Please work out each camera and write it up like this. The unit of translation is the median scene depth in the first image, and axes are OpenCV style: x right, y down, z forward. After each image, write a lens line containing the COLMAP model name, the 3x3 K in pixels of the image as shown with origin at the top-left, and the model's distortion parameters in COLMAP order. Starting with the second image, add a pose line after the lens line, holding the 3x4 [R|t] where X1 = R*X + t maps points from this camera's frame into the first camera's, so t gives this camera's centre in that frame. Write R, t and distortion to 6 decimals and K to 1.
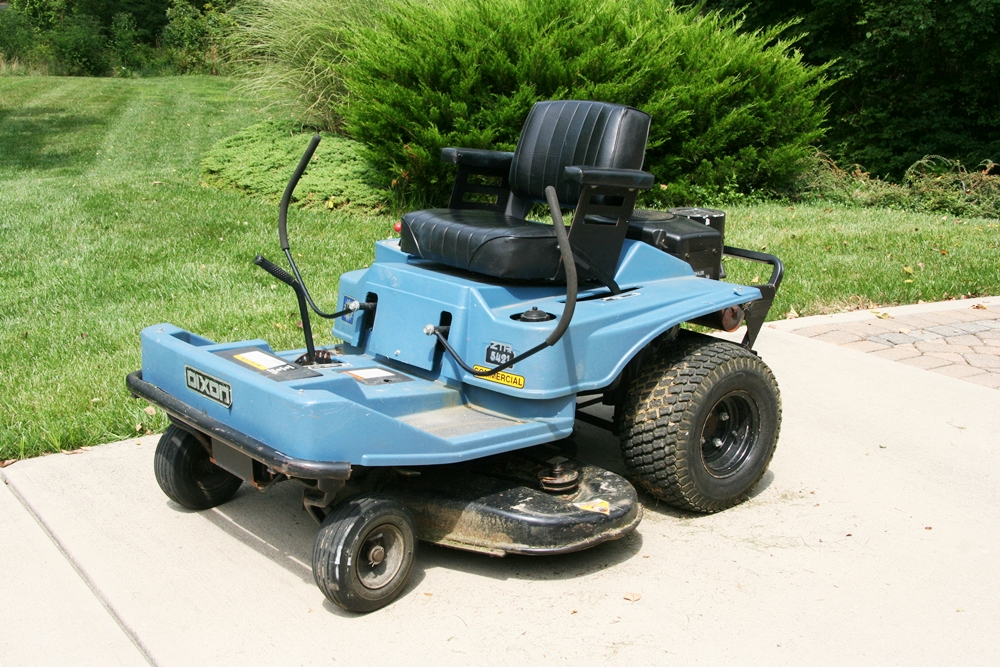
lens RADIAL K [[1313.0, 0, 497.8], [0, 1313.0, 333.3], [0, 0, 1]] dist [0.062766, 0.000000]
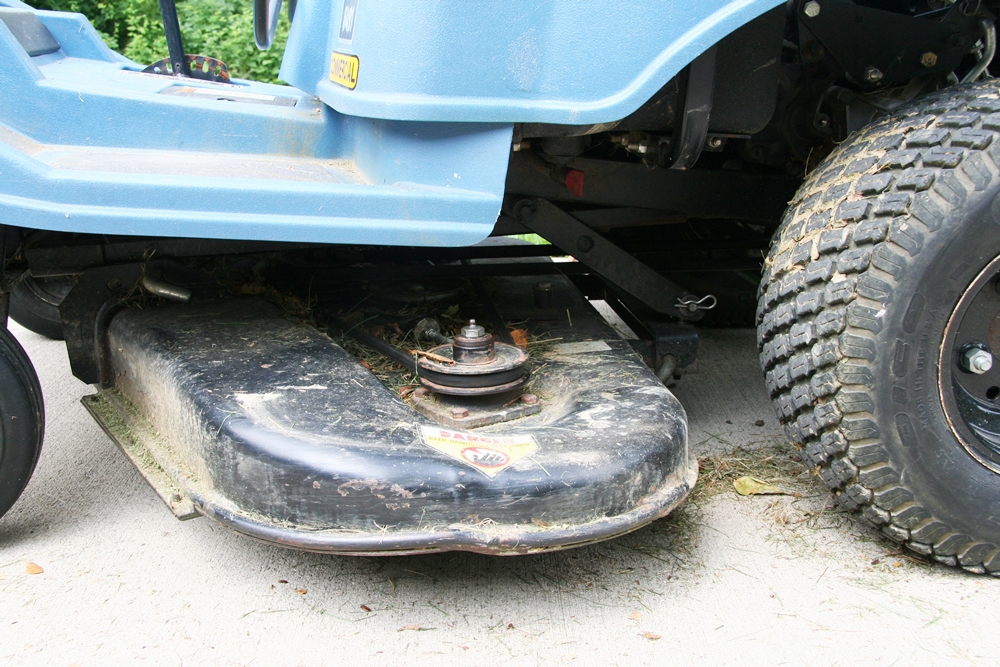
lens RADIAL K [[1128.5, 0, 498.9], [0, 1128.5, 335.8], [0, 0, 1]] dist [0.009767, 0.000000]
pose [[0.849398, 0.158803, -0.503293, 0.211810], [-0.156334, 0.986564, 0.047447, 0.085628], [0.504066, 0.038381, 0.862812, 0.723303]]
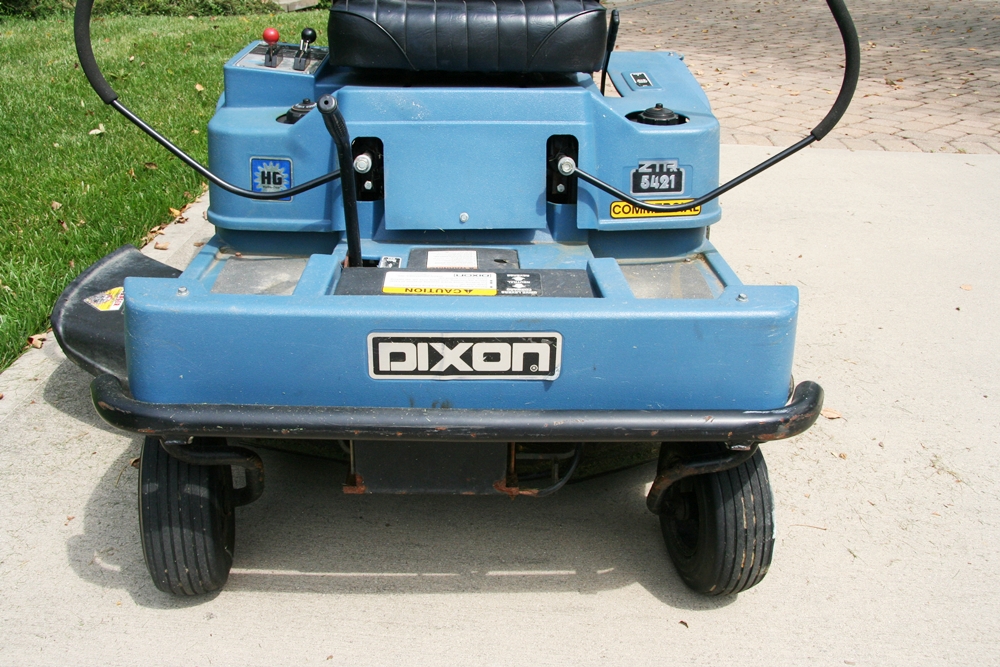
lens RADIAL K [[1004.5, 0, 498.9], [0, 1004.5, 327.5], [0, 0, 1]] dist [-0.026137, 0.000000]
pose [[0.611404, -0.323668, 0.722097, -0.459252], [0.172335, 0.945084, 0.277701, -0.071033], [-0.772325, -0.045345, 0.633607, 0.701439]]
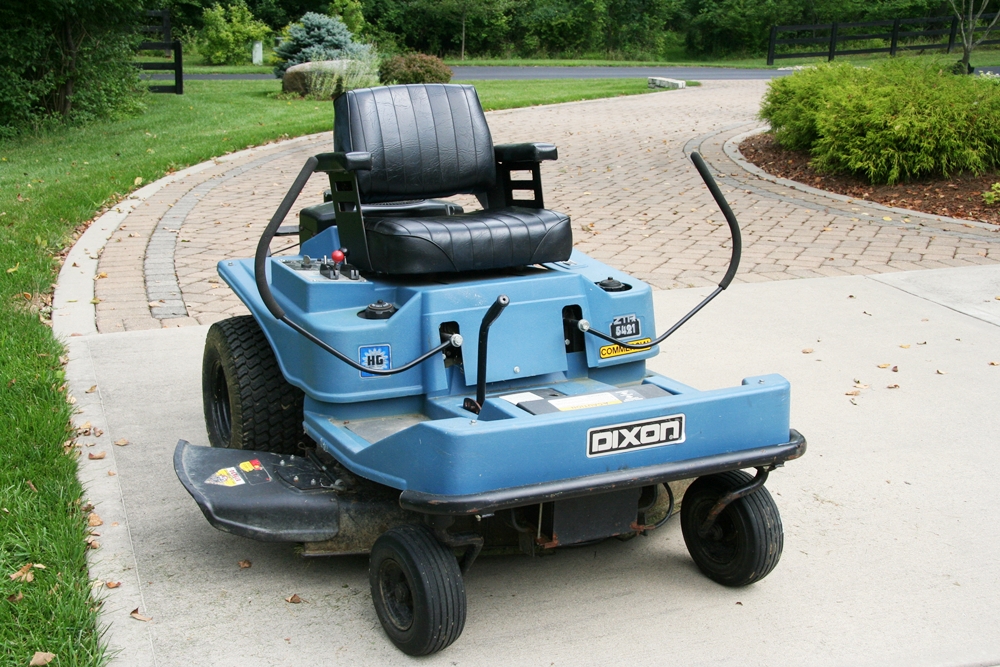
lens RADIAL K [[1313.0, 0, 501.2], [0, 1313.0, 333.9], [0, 0, 1]] dist [0.062766, 0.000000]
pose [[0.241678, -0.252787, 0.936851, -0.968135], [0.227518, 0.953320, 0.198538, -0.200881], [-0.943307, 0.165168, 0.287910, 0.776911]]
